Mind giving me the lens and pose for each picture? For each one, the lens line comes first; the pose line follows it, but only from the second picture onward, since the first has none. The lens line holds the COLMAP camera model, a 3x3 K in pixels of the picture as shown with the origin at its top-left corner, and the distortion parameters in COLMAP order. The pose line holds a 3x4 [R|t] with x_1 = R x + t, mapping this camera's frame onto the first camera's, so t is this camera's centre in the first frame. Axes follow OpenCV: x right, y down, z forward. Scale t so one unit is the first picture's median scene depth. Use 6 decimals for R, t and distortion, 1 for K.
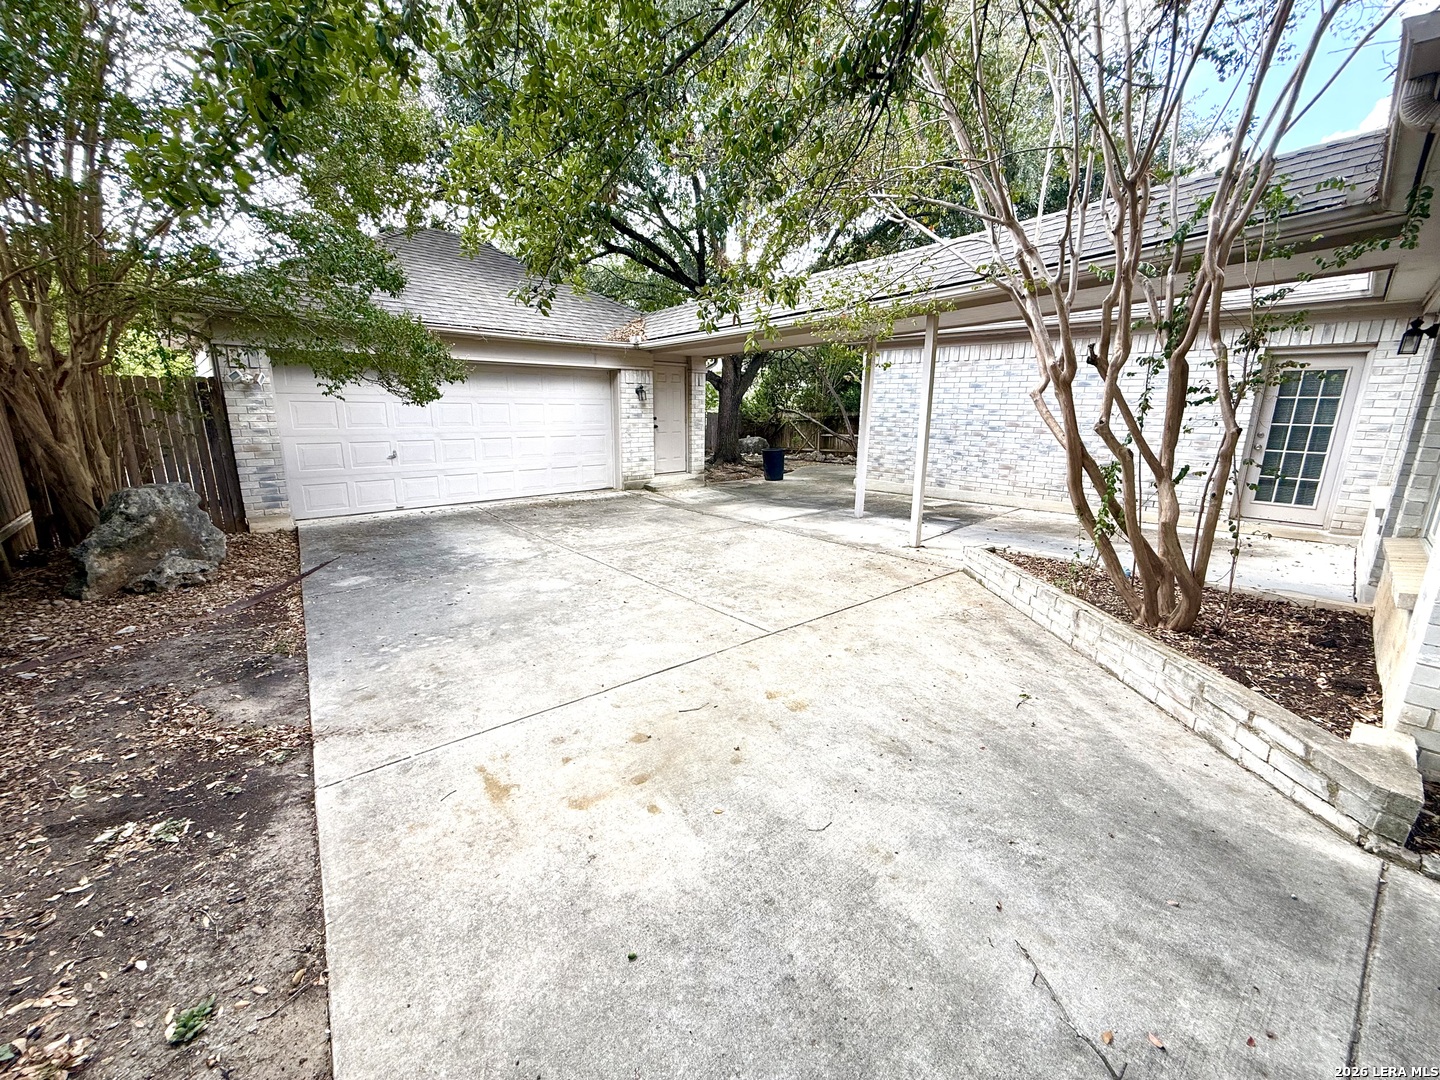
lens RADIAL K [[574.6, 0, 718.3], [0, 574.6, 539.5], [0, 0, 1]] dist [0.000358, -0.000023]
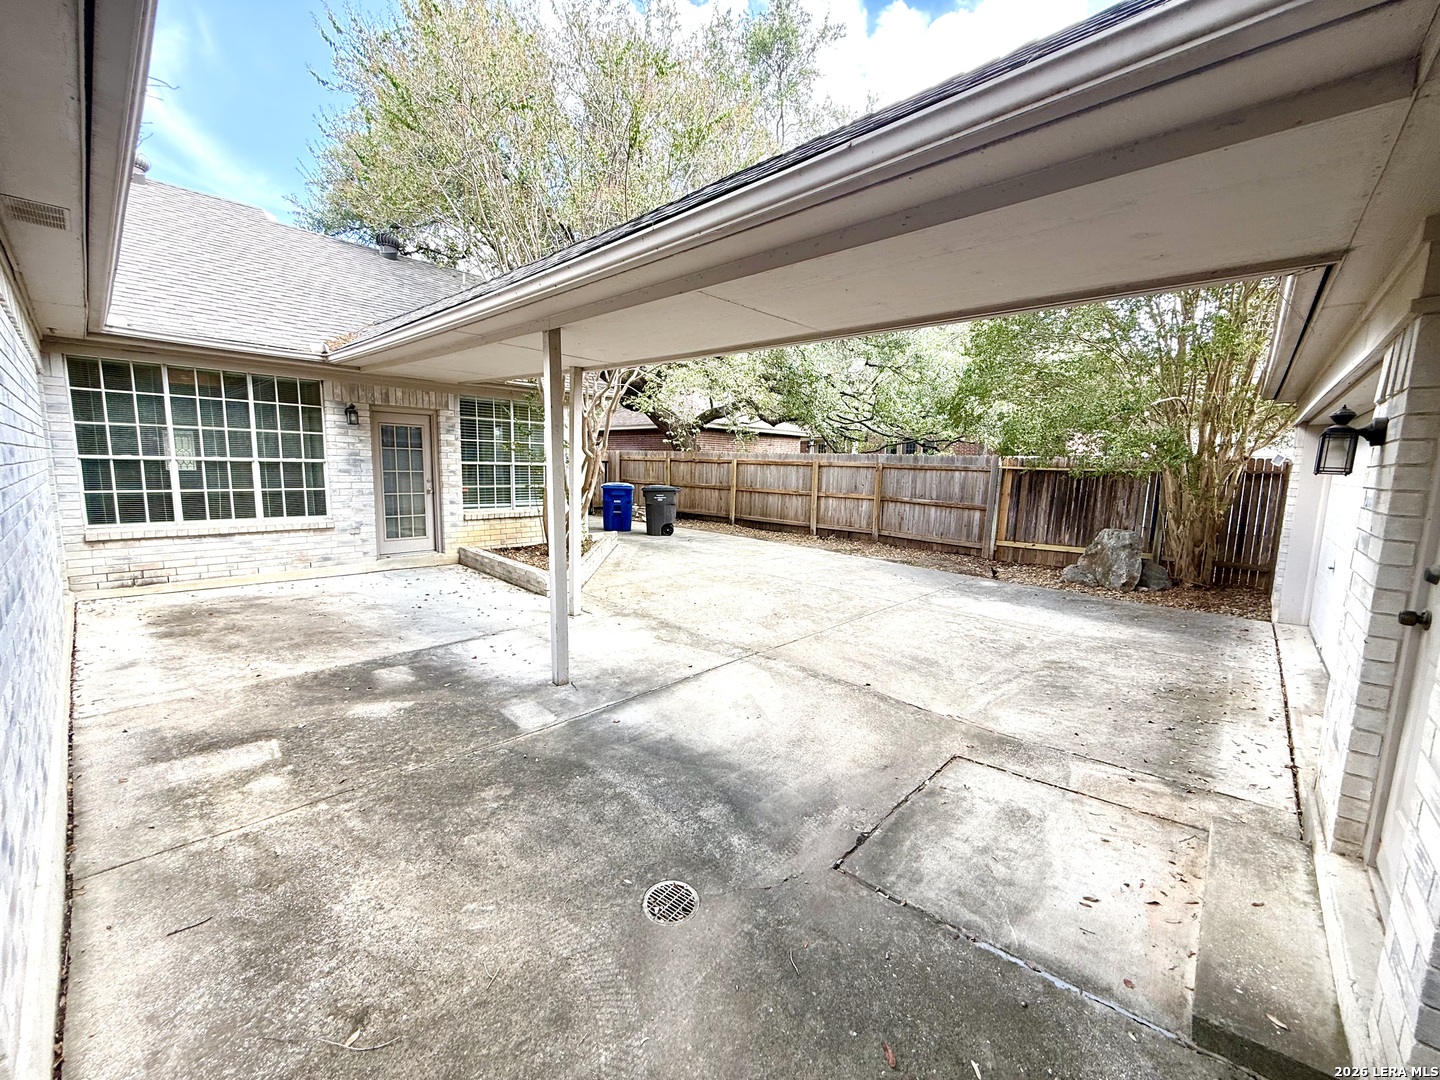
lens RADIAL K [[574.6, 0, 718.3], [0, 574.6, 539.5], [0, 0, 1]] dist [0.000358, -0.000023]
pose [[-0.996401, -0.022731, -0.081658, 0.123508], [-0.050167, 0.934665, 0.351972, -0.280419], [0.068322, 0.354802, -0.932442, 1.180408]]
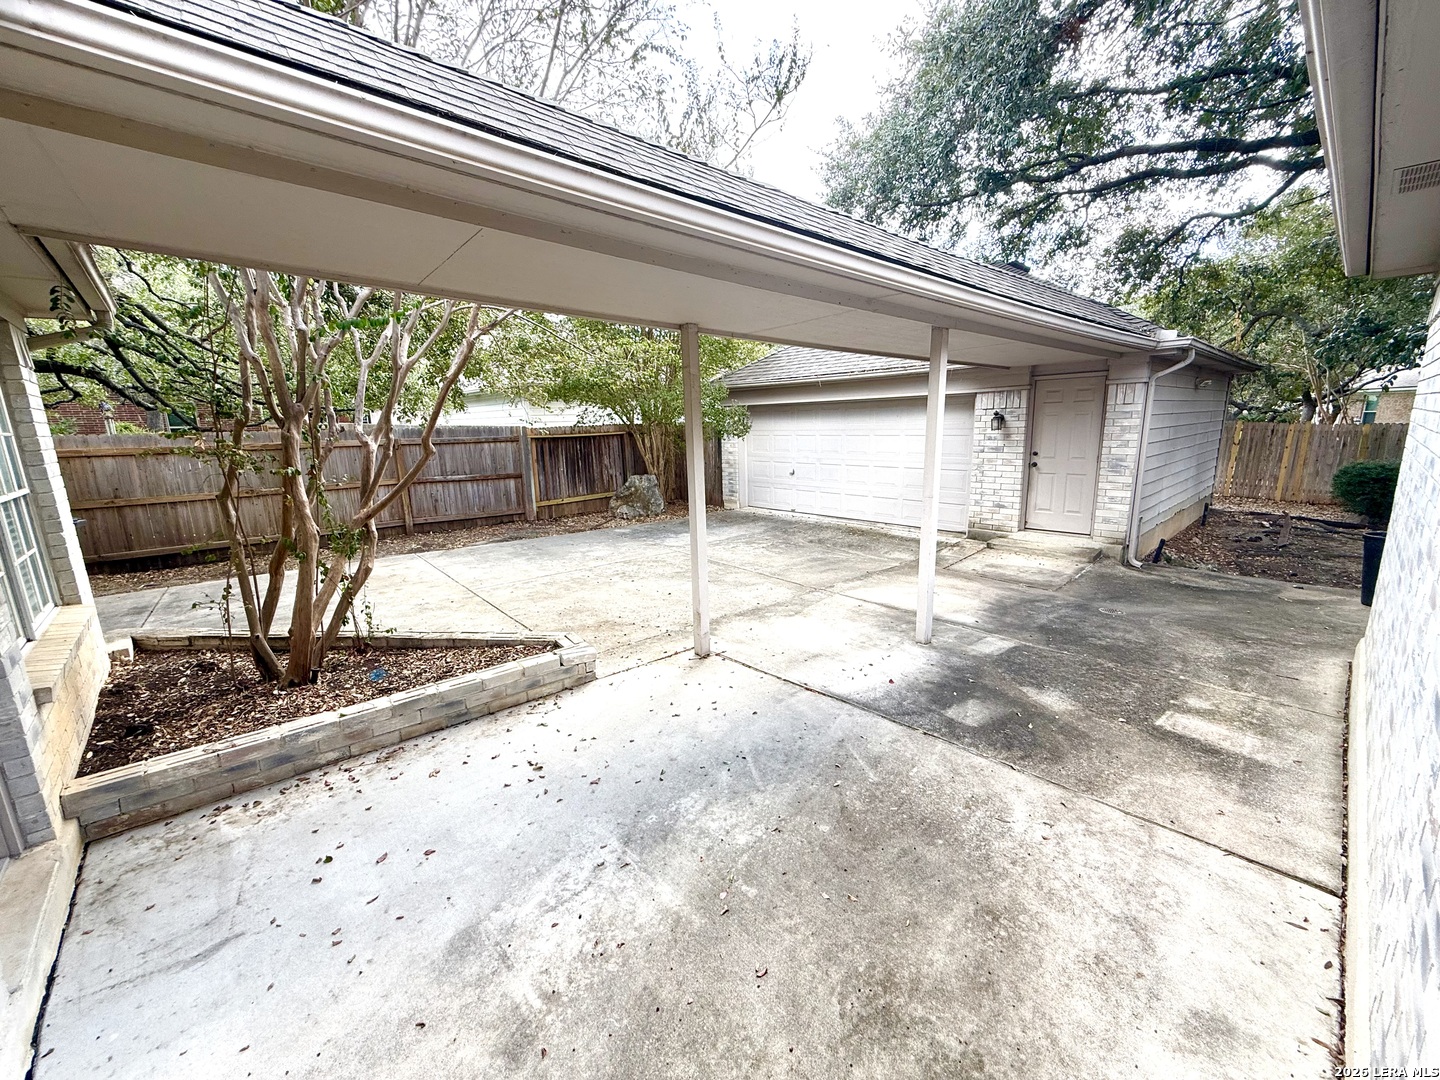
lens RADIAL K [[574.6, 0, 718.3], [0, 574.6, 539.5], [0, 0, 1]] dist [0.000358, -0.000023]
pose [[-0.008172, 0.190976, -0.981561, 0.649874], [-0.201975, 0.961047, 0.188666, -0.167506], [0.979357, 0.199793, 0.030719, 0.625028]]
